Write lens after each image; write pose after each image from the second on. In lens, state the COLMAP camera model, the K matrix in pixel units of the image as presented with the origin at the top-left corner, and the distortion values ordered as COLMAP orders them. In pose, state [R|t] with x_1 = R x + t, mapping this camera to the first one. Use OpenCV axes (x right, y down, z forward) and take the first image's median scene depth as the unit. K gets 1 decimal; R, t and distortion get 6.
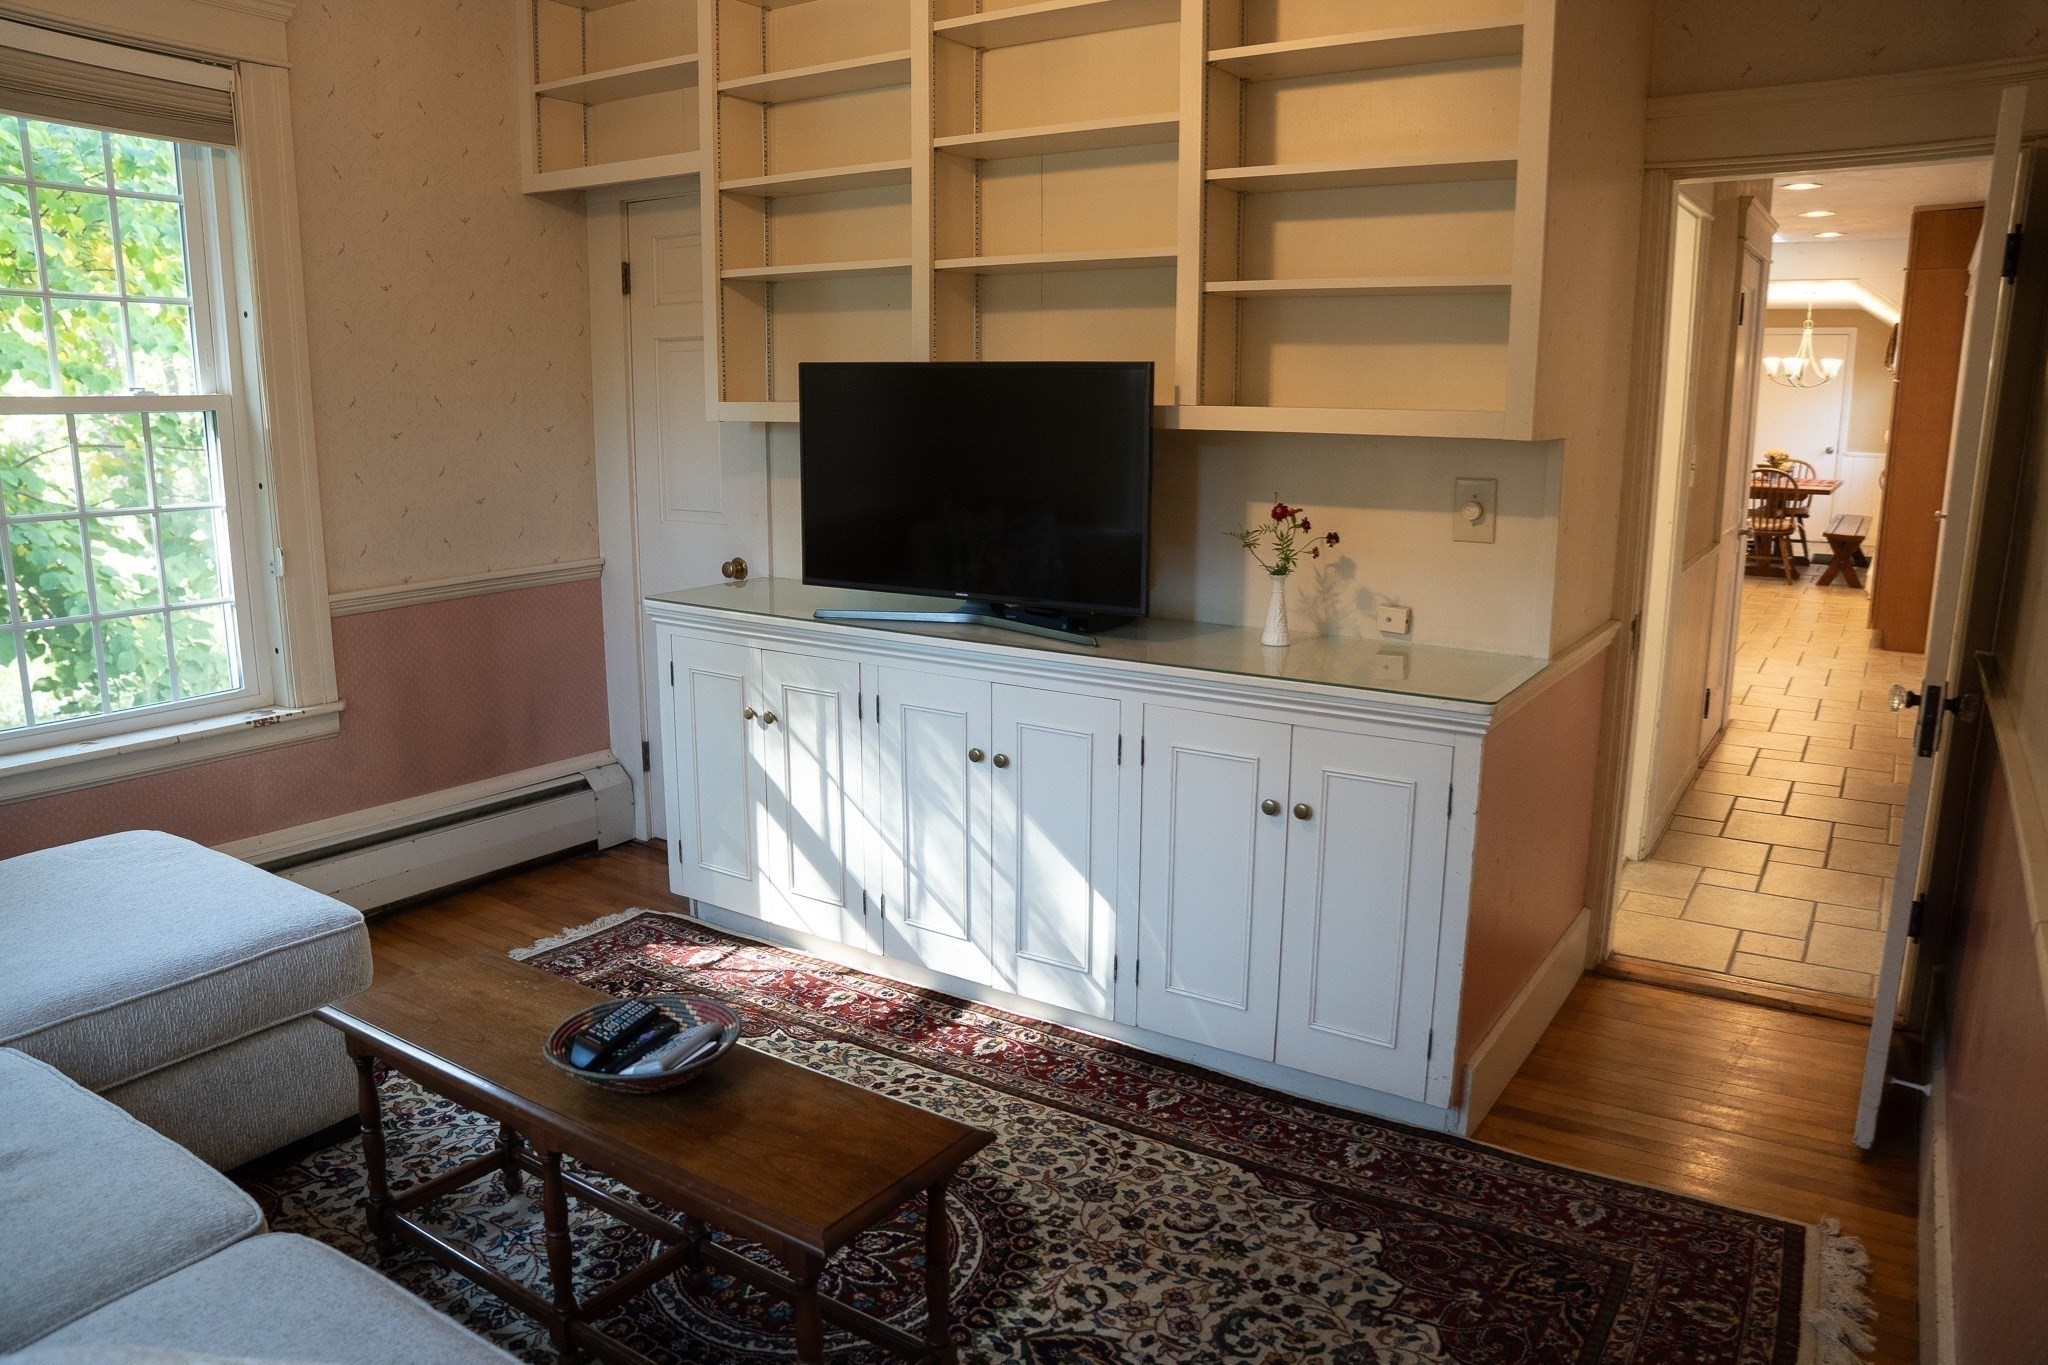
lens RADIAL K [[1399.6, 0, 1024.0], [0, 1399.6, 682.5], [0, 0, 1]] dist [-0.172631, 0.113894]
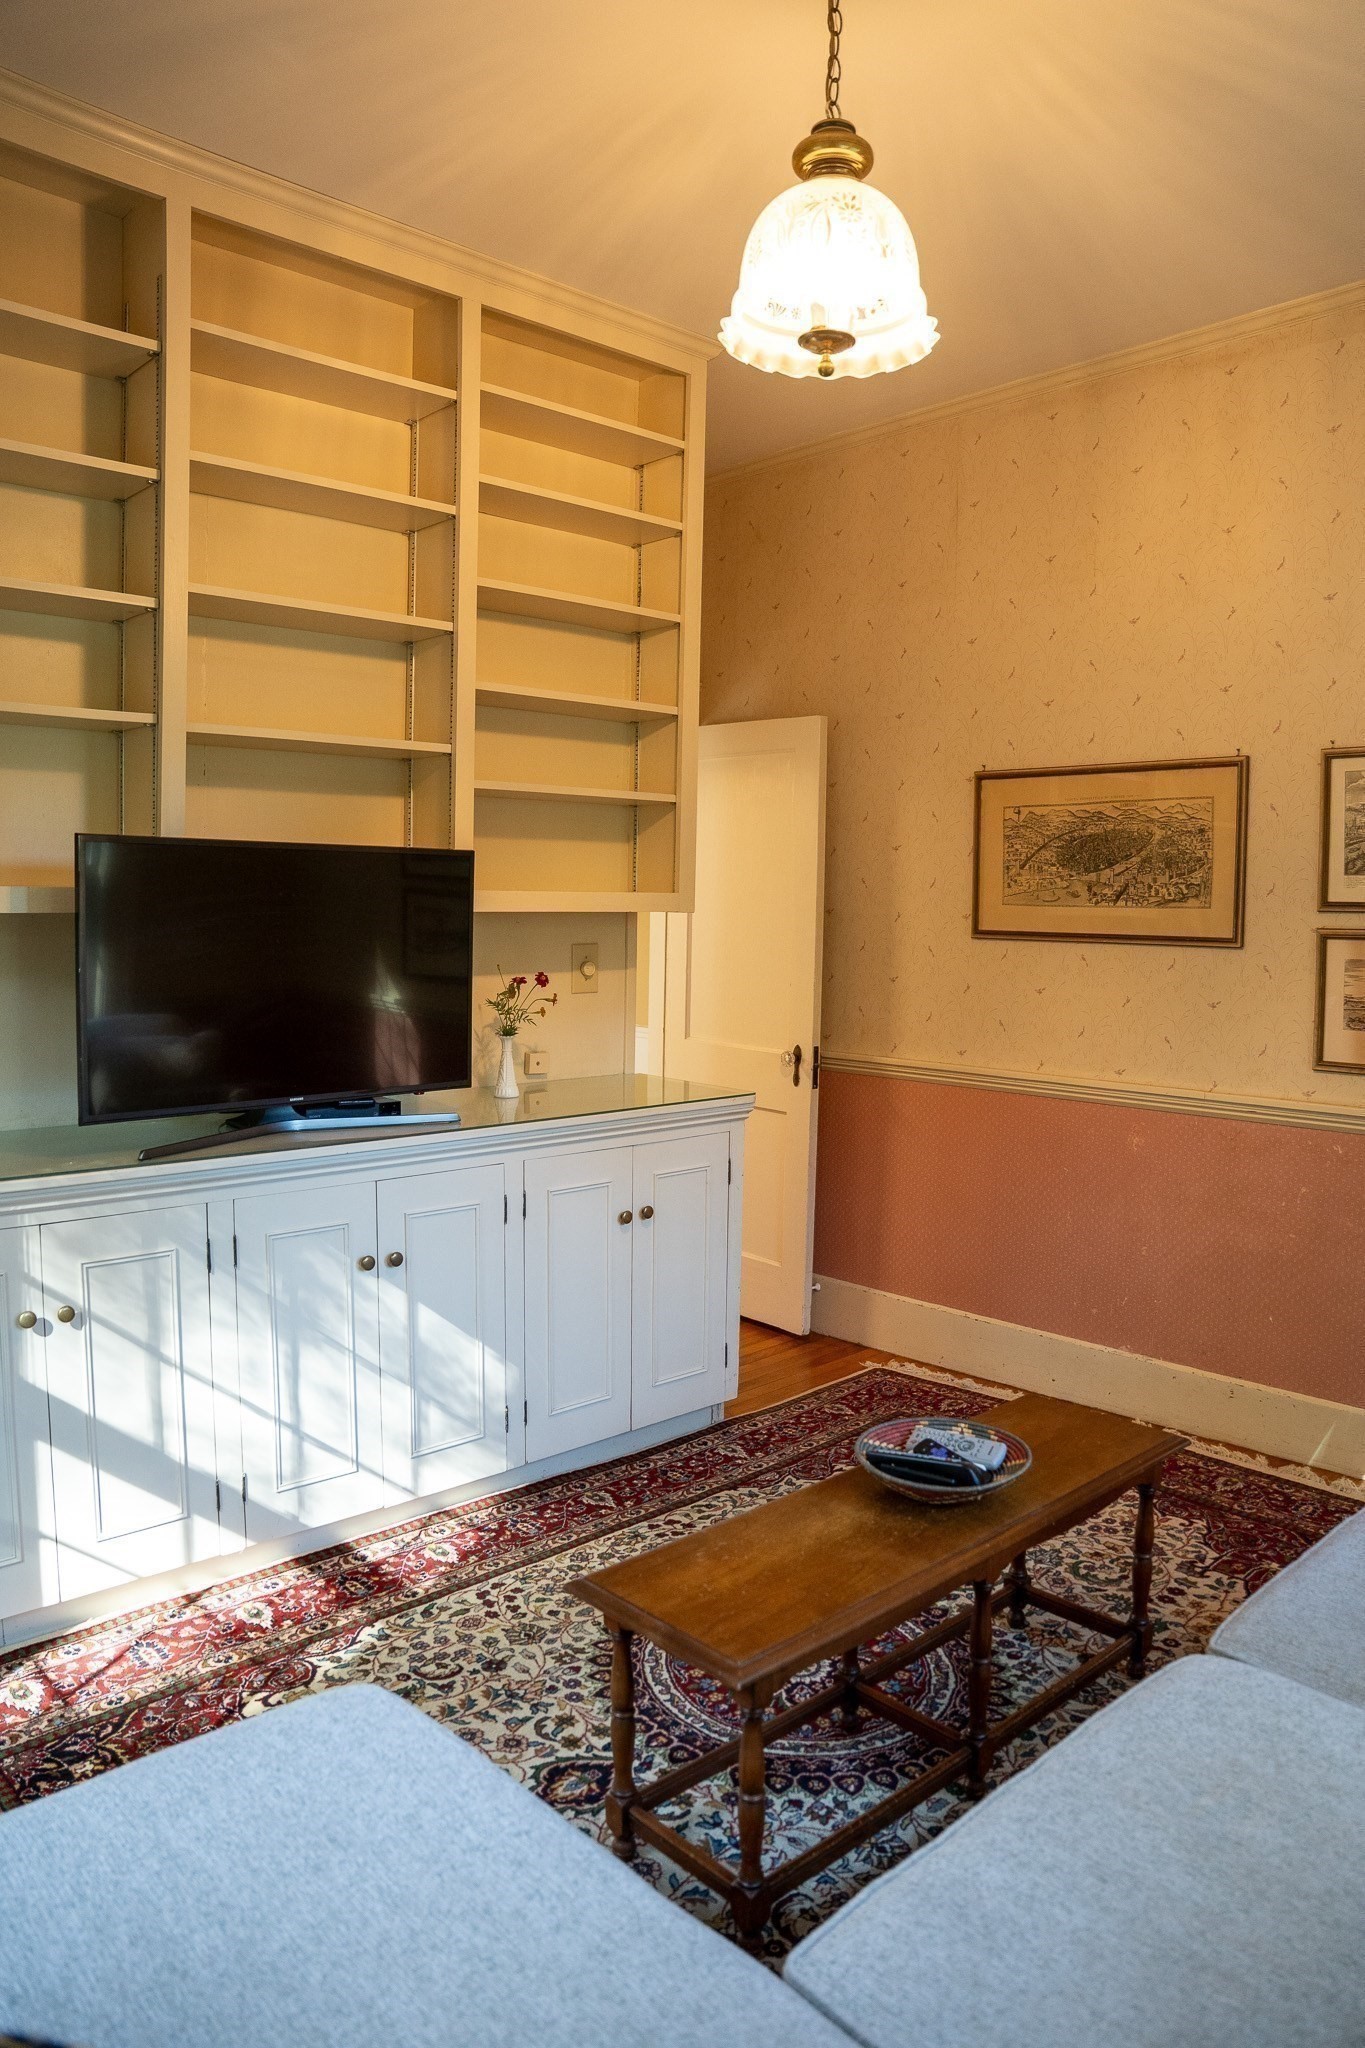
lens RADIAL K [[1399.6, 0, 682.5], [0, 1399.6, 1024.0], [0, 0, 1]] dist [-0.172631, 0.113894]
pose [[0.245293, -0.088226, 0.965426, -0.891134], [0.186319, 0.981576, 0.042362, -0.108199], [-0.951376, 0.169486, 0.257211, 0.560044]]
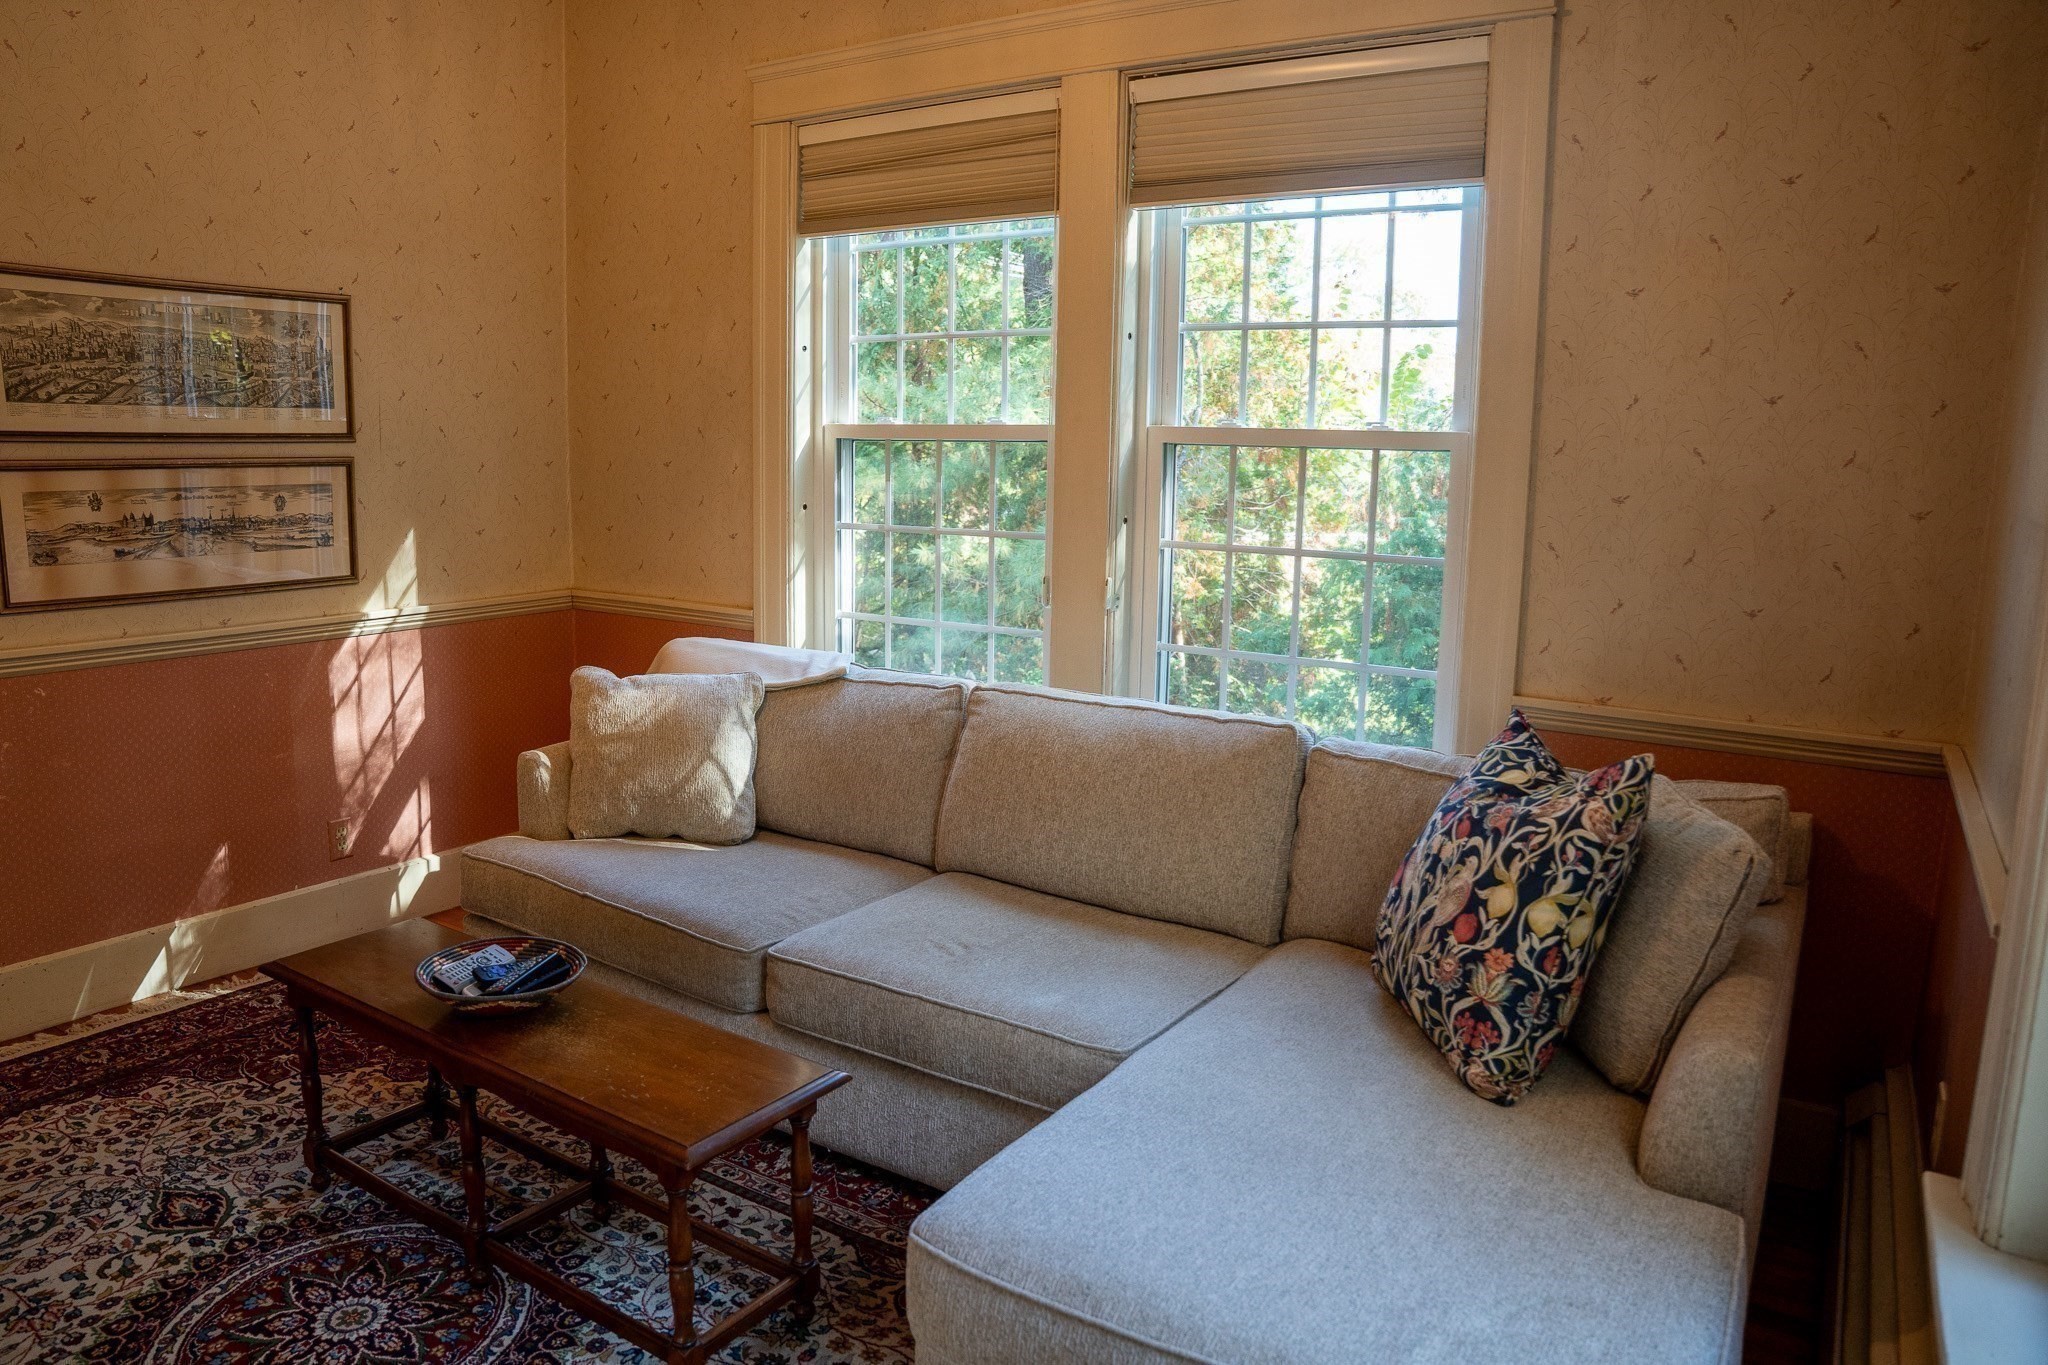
lens RADIAL K [[1399.6, 0, 1024.0], [0, 1399.6, 682.5], [0, 0, 1]] dist [-0.172631, 0.113894]
pose [[-0.999339, -0.030588, -0.019663, -0.454144], [-0.035598, 0.933261, 0.357432, -0.262258], [0.007418, 0.357895, -0.933732, 1.310109]]
